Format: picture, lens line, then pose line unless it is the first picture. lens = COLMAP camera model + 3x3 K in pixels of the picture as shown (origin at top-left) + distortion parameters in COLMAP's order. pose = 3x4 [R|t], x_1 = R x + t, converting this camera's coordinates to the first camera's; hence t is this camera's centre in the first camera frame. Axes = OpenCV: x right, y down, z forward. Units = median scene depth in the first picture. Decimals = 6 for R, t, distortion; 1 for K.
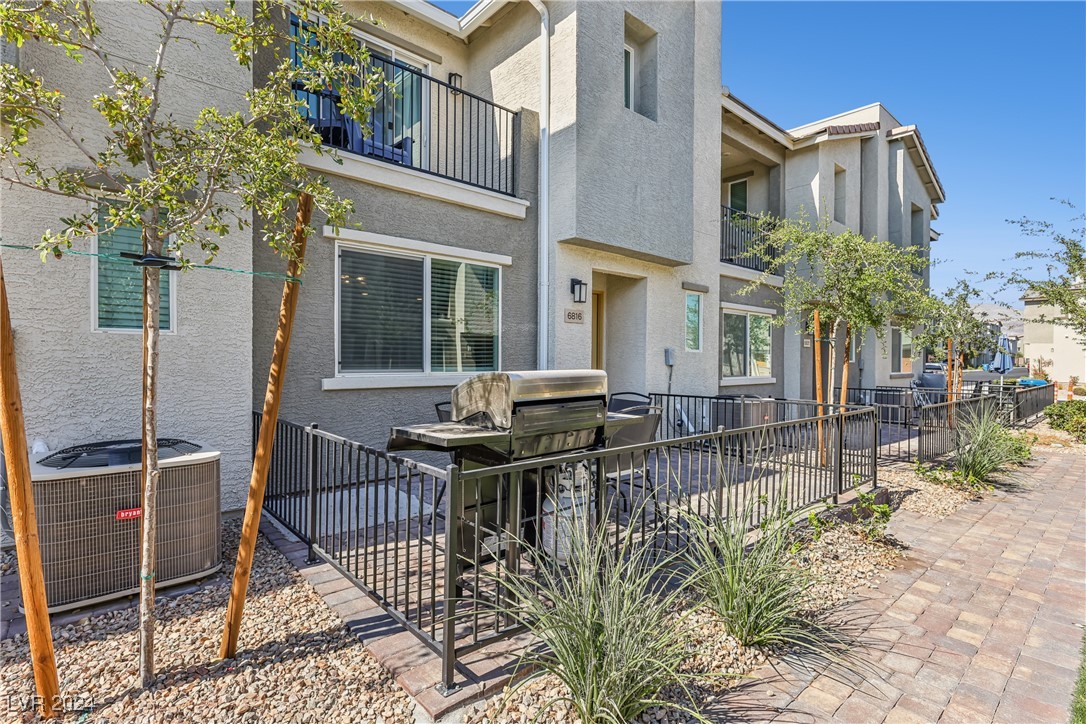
lens RADIAL K [[523.6, 0, 550.1], [0, 523.6, 363.3], [0, 0, 1]] dist [-0.000093, 0.000095]
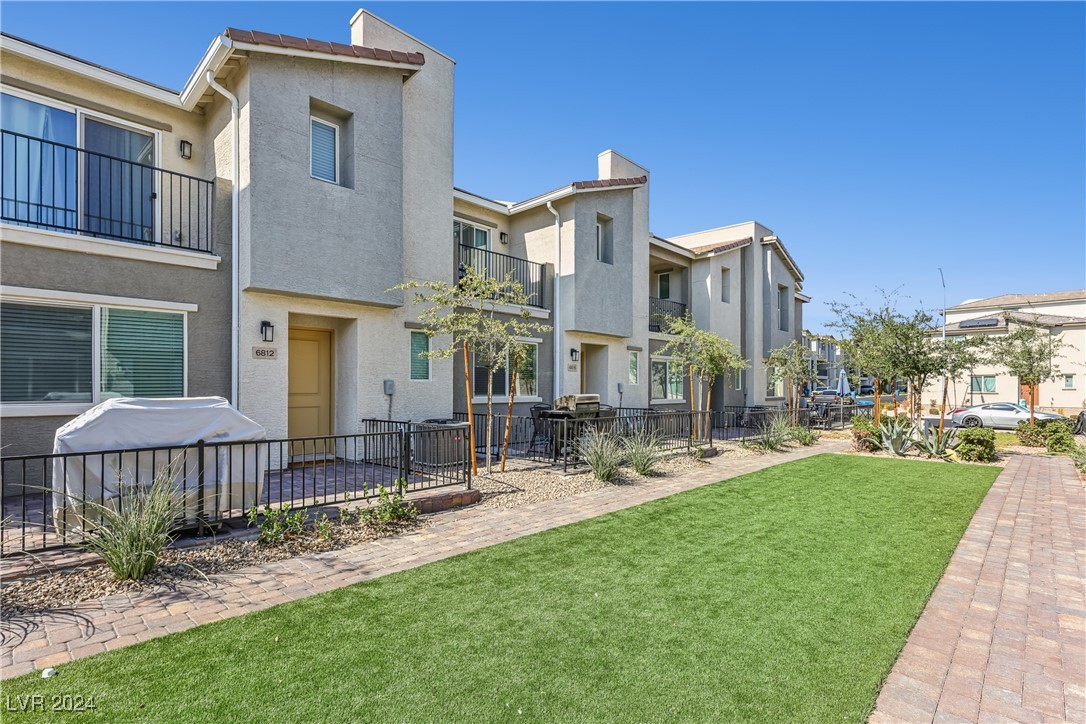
lens RADIAL K [[519.5, 0, 546.2], [0, 519.5, 387.7], [0, 0, 1]] dist [-0.000346, 0.000002]
pose [[0.996874, -0.002663, 0.078964, -0.200298], [0.002959, 0.999989, -0.003627, -0.007114], [-0.078953, 0.003849, 0.996871, -0.911903]]
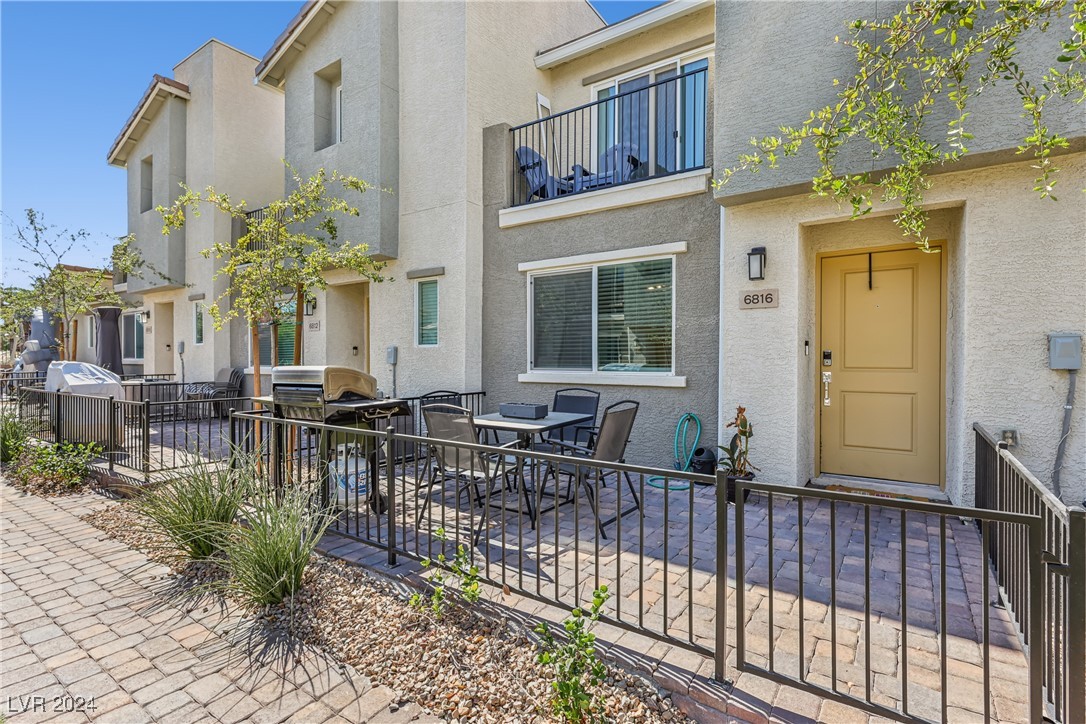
lens RADIAL K [[523.6, 0, 550.1], [0, 523.6, 363.3], [0, 0, 1]] dist [-0.000093, 0.000095]
pose [[0.238042, 0.000924, -0.971254, 0.669778], [-0.005263, 0.999986, -0.000339, 0.000937], [0.971241, 0.005192, 0.238043, 0.534364]]
